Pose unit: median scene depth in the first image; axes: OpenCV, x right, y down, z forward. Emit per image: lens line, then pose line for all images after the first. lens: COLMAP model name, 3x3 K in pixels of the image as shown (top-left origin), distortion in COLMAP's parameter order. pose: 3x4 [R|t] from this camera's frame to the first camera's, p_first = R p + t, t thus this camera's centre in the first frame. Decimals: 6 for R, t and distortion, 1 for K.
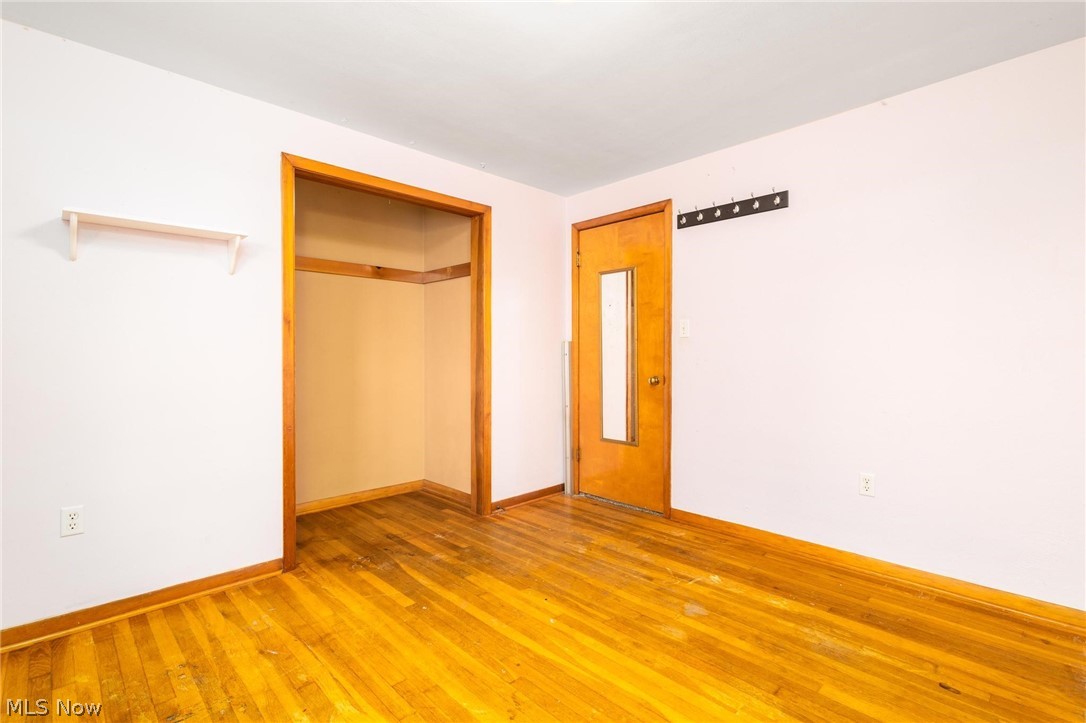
lens RADIAL K [[523.3, 0, 543.5], [0, 523.3, 357.9], [0, 0, 1]] dist [0.006784, 0.000086]
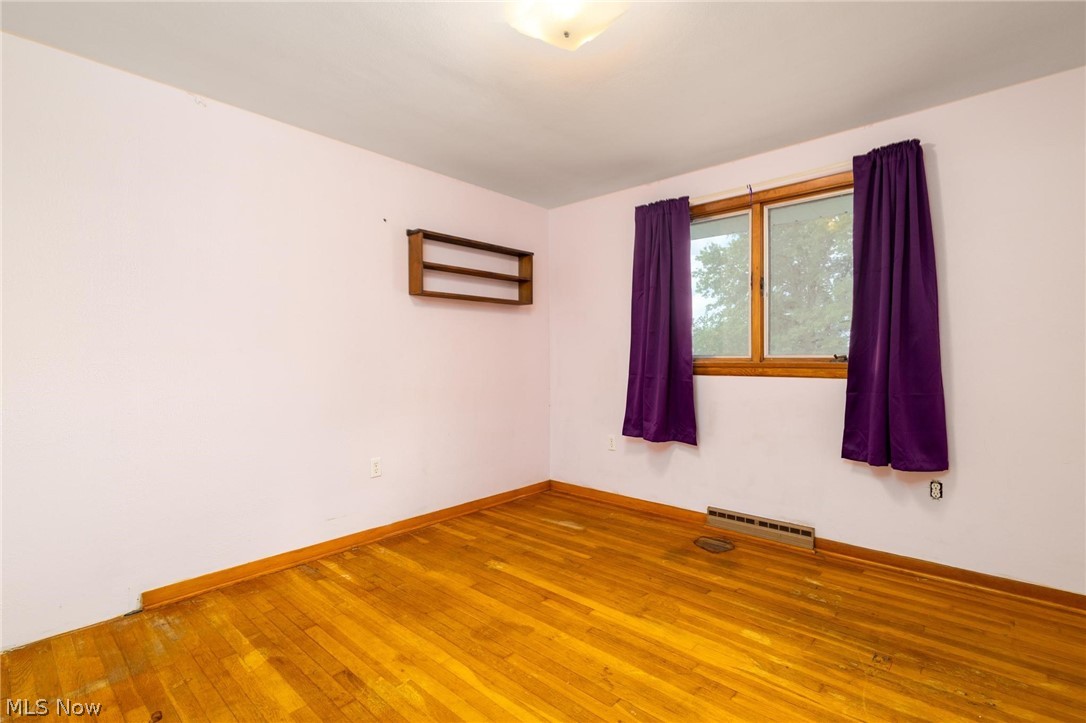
lens RADIAL K [[523.3, 0, 541.7], [0, 523.3, 358.3], [0, 0, 1]] dist [0.006784, 0.000086]
pose [[-0.998289, 0.005691, -0.058197, 0.137698], [0.004889, 0.999891, 0.013919, -0.022622], [0.058270, 0.013611, -0.998208, 2.001315]]
